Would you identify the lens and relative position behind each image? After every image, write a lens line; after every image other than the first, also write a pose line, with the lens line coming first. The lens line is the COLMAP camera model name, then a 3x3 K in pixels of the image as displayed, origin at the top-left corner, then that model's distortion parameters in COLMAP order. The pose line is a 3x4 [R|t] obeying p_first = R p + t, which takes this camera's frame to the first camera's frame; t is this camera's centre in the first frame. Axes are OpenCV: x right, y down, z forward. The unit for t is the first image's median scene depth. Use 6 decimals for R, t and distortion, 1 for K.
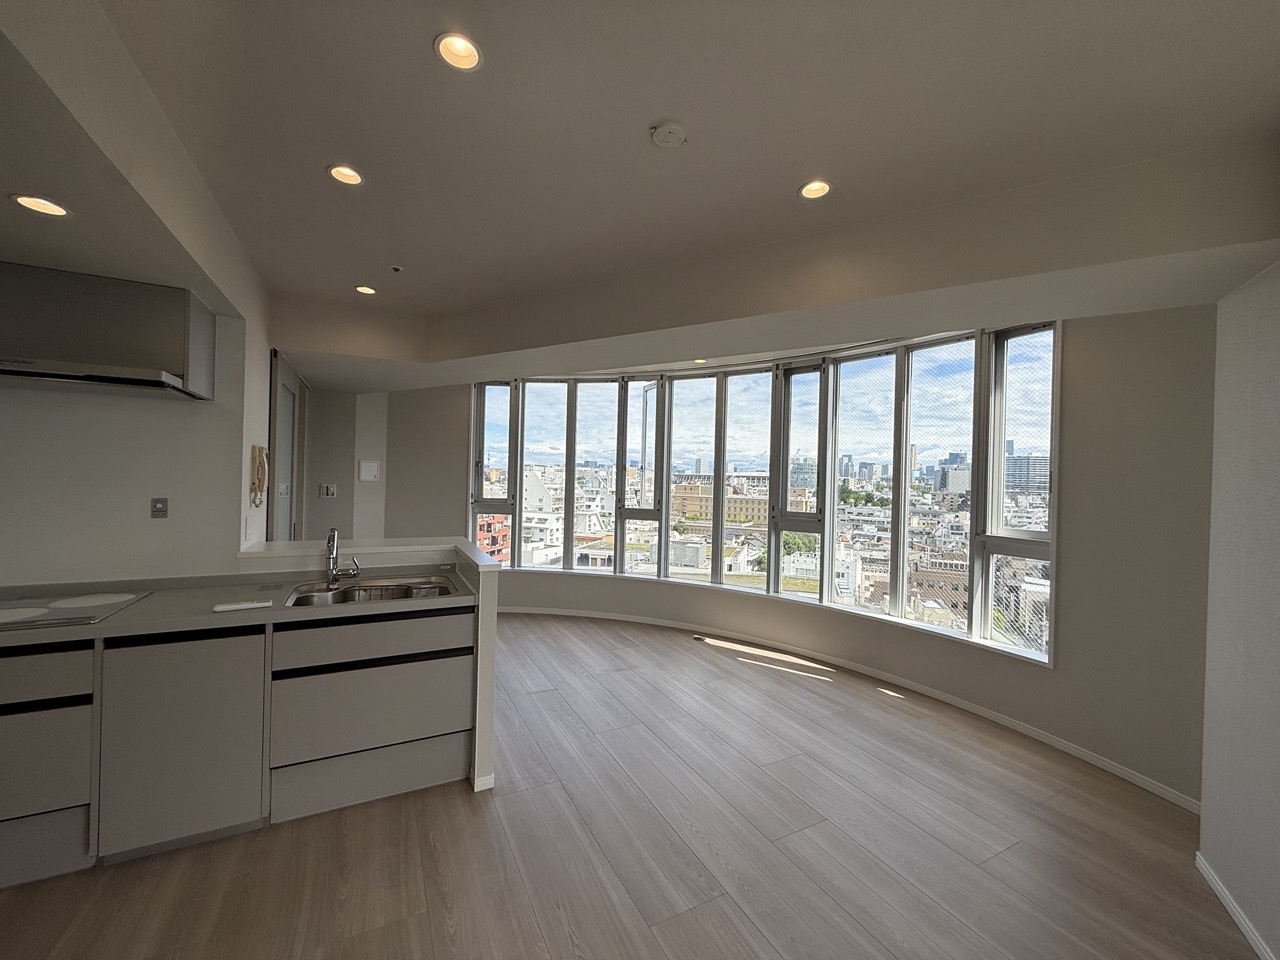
lens RADIAL K [[508.5, 0, 636.2], [0, 508.5, 481.0], [0, 0, 1]] dist [0.001429, -0.000815]
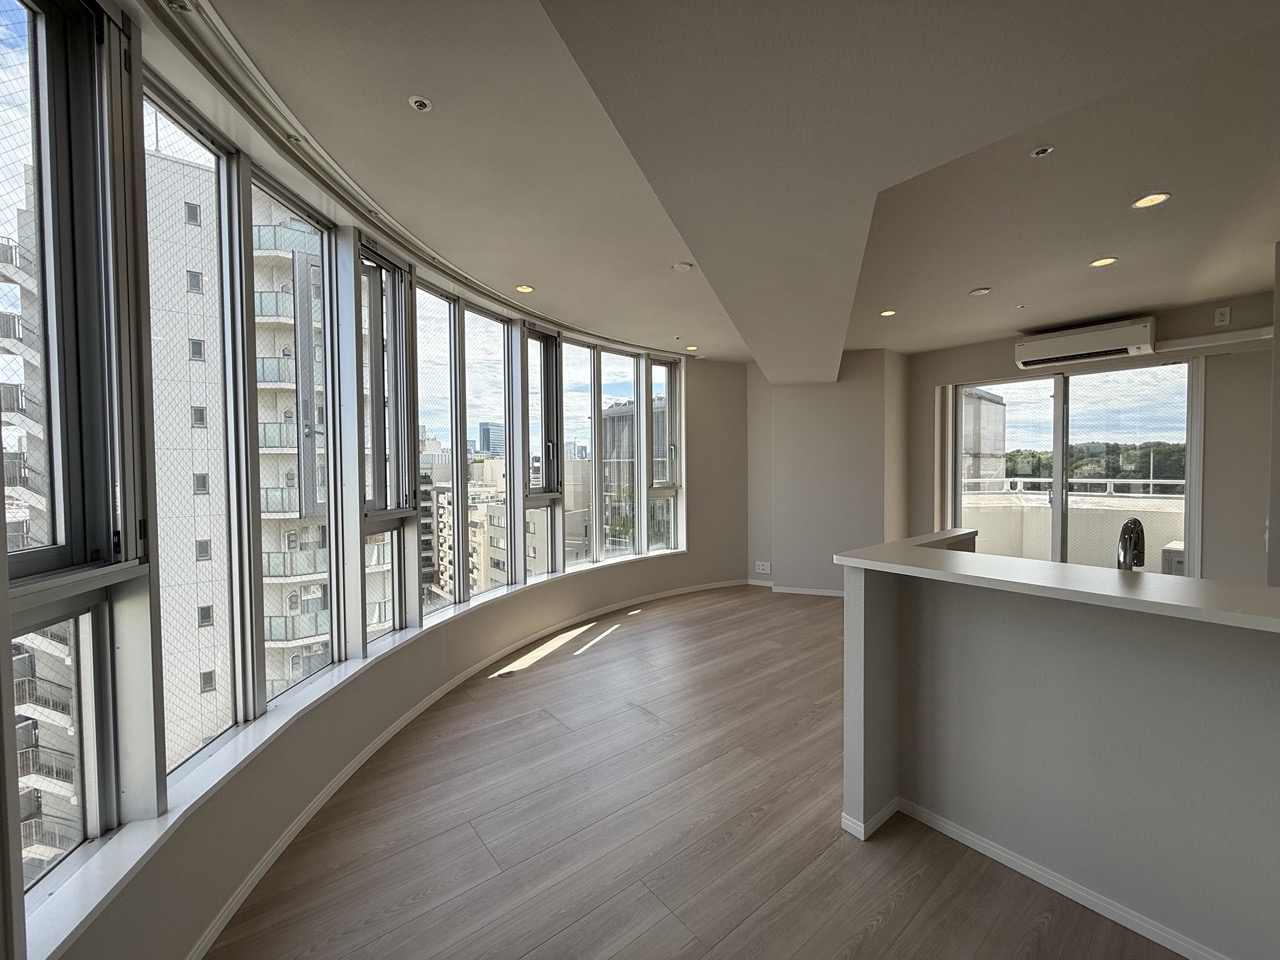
lens RADIAL K [[508.5, 0, 639.3], [0, 508.5, 479.0], [0, 0, 1]] dist [0.001429, -0.000815]
pose [[-0.196214, -0.048853, 0.979343, -0.809701], [0.009631, 0.998614, 0.051744, -0.002428], [-0.980514, 0.019585, -0.195471, 1.269416]]
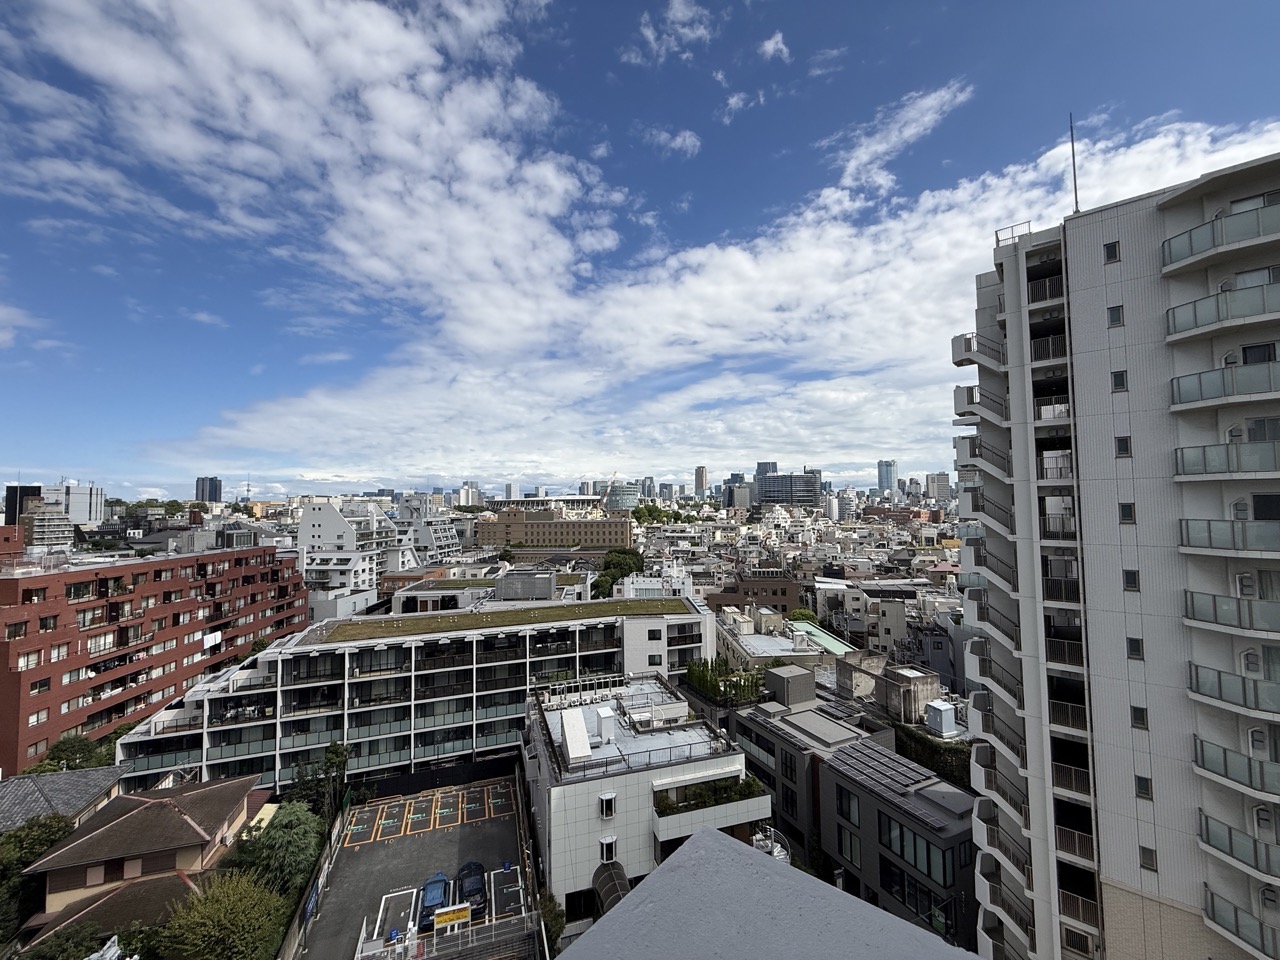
lens RADIAL K [[508.5, 0, 636.8], [0, 508.5, 476.5], [0, 0, 1]] dist [0.001429, -0.000815]
pose [[0.932721, -0.018921, 0.360103, -1.531817], [0.039390, 0.997993, -0.049589, -0.050614], [-0.358441, 0.060438, 0.931594, 1.660453]]
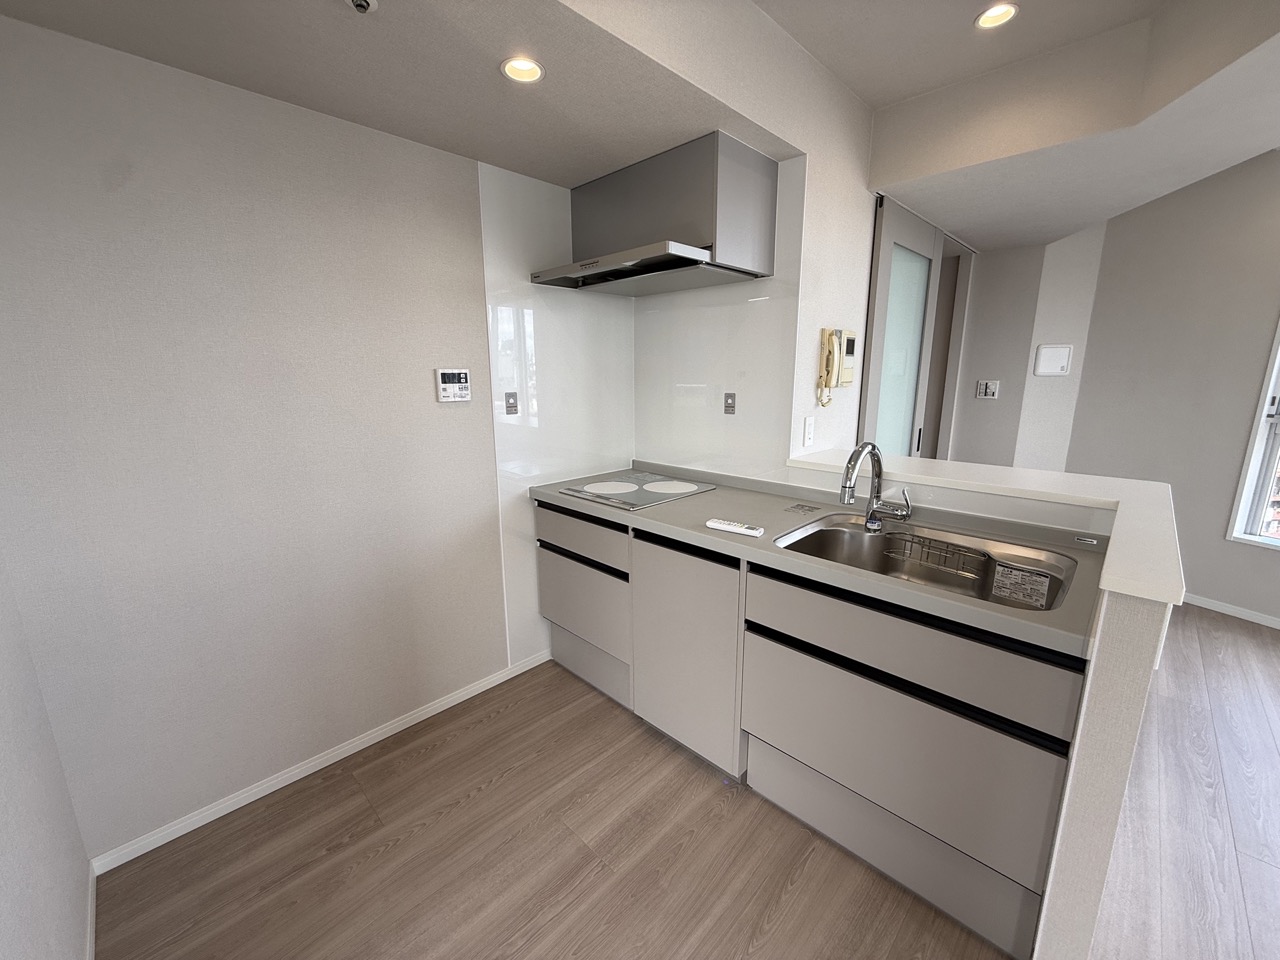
lens RADIAL K [[508.5, 0, 638.0], [0, 508.5, 477.7], [0, 0, 1]] dist [0.001429, -0.000815]
pose [[0.308077, 0.165920, -0.936781, -0.042833], [0.009337, 0.984100, 0.177371, 0.012629], [0.951316, -0.063391, 0.301629, 0.361968]]
